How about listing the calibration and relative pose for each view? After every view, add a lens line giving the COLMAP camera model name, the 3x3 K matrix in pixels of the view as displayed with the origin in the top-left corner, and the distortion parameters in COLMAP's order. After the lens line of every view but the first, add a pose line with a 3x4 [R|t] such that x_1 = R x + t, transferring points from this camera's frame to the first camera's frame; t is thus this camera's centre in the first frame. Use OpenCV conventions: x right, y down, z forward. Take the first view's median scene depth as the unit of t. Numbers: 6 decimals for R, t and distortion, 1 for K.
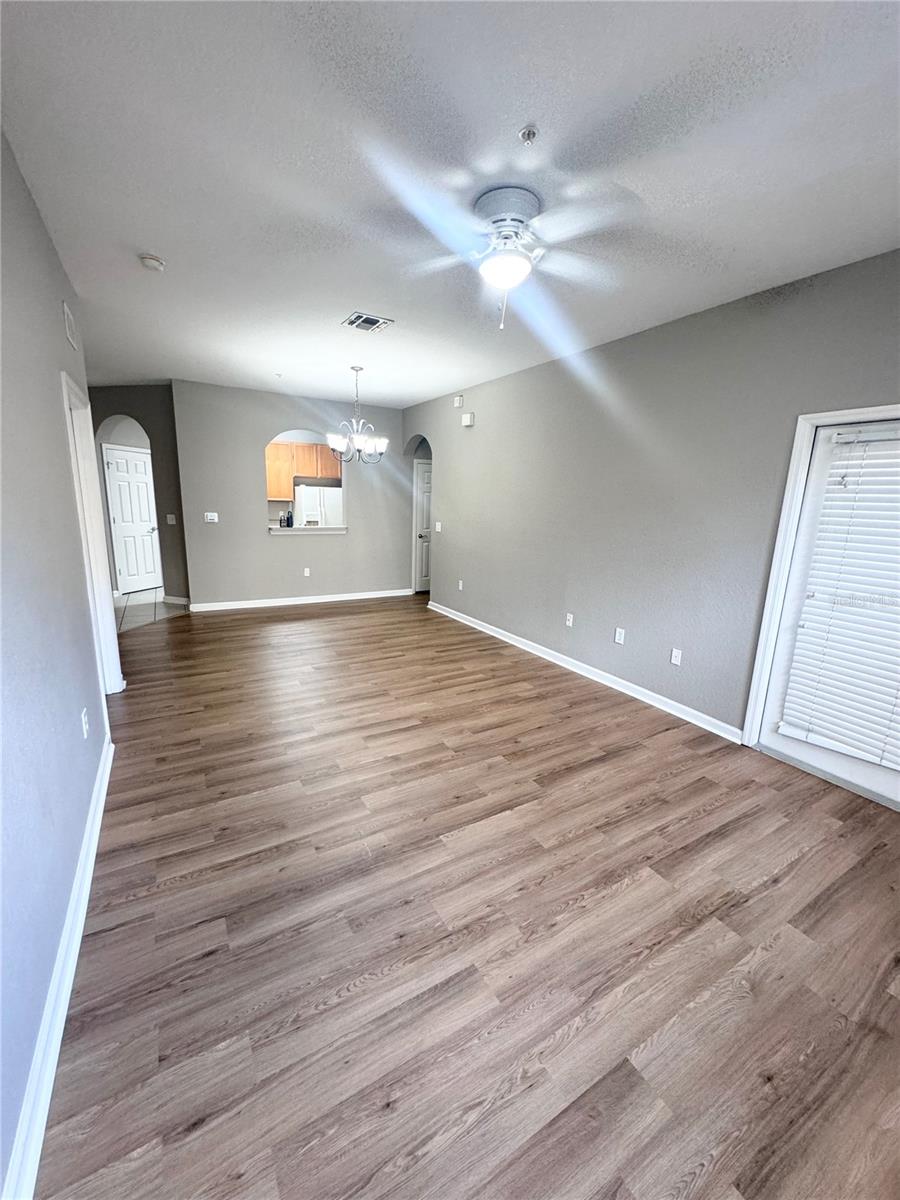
lens RADIAL K [[480.5, 0, 450.1], [0, 480.5, 592.4], [0, 0, 1]] dist [-0.000573, -0.000015]
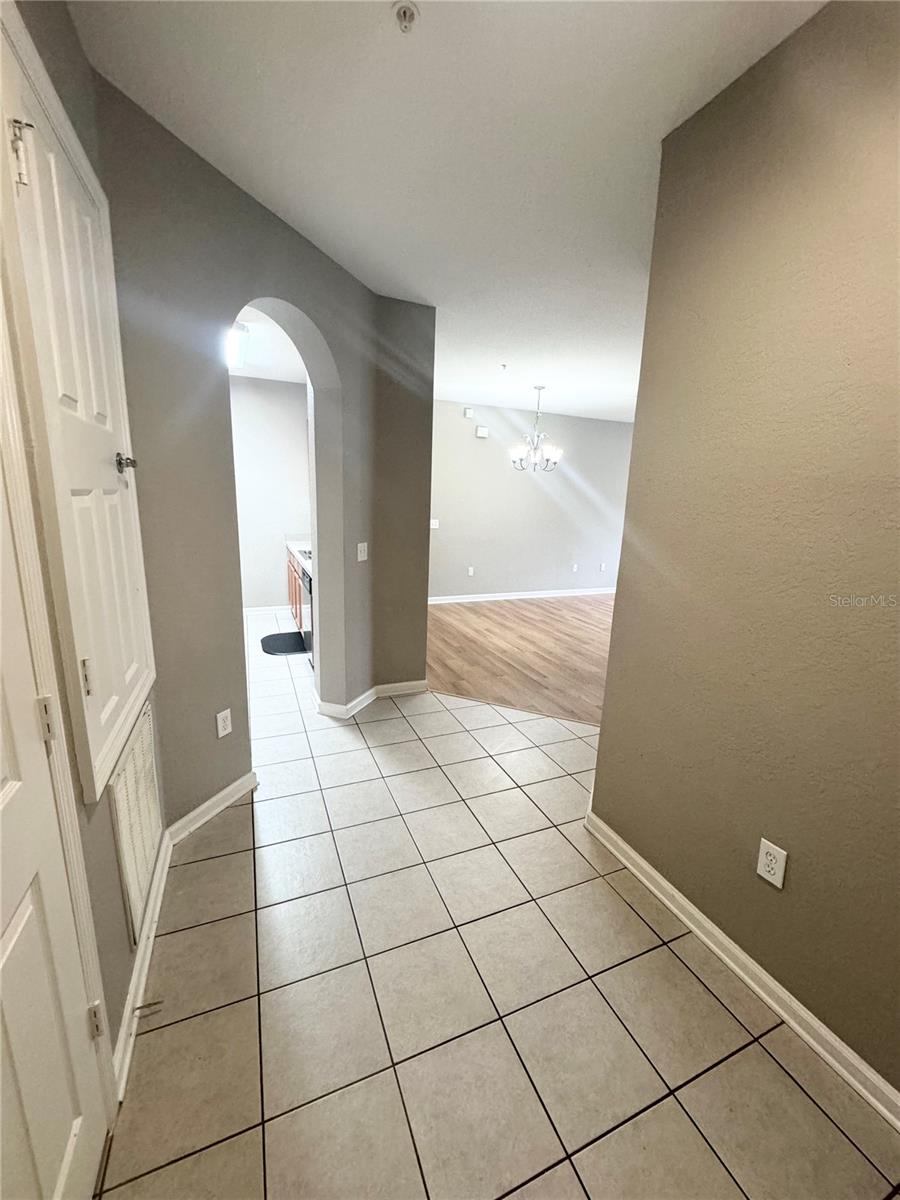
lens RADIAL K [[480.5, 0, 450.1], [0, 480.5, 592.4], [0, 0, 1]] dist [-0.000573, -0.000015]
pose [[0.140168, -0.223847, 0.964492, -1.120450], [0.167064, 0.965489, 0.199799, -0.206035], [-0.975932, 0.133126, 0.172728, 0.855306]]
